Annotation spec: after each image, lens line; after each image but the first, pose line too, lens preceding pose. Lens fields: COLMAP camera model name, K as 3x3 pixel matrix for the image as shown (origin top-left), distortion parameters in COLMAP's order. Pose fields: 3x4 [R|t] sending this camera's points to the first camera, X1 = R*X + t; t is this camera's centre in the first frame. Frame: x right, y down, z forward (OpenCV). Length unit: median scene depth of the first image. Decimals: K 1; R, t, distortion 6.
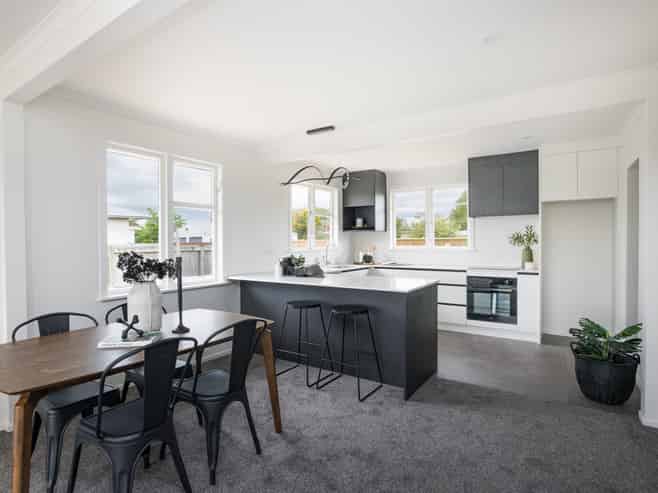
lens RADIAL K [[357.8, 0, 329.0], [0, 357.8, 246.5], [0, 0, 1]] dist [-0.003306, -0.000679]
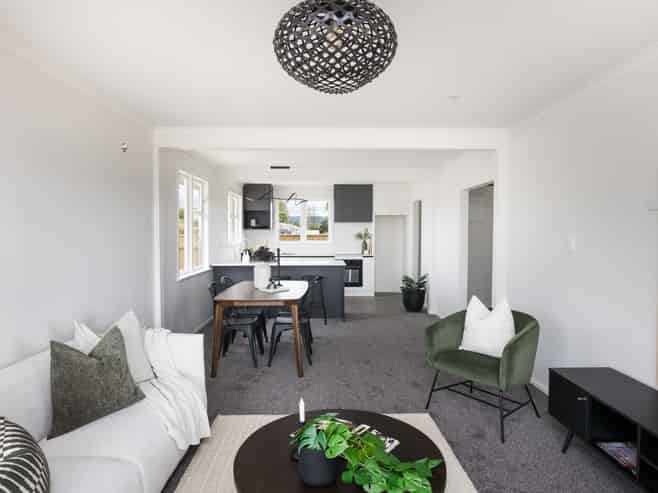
lens RADIAL K [[477.7, 0, 329.0], [0, 477.7, 246.5], [0, 0, 1]] dist [-0.162242, -0.001594]
pose [[0.777526, -0.013731, 0.628700, -1.001873], [0.003294, 0.999837, 0.017764, -0.013973], [-0.628842, -0.011741, 0.777445, -0.643043]]
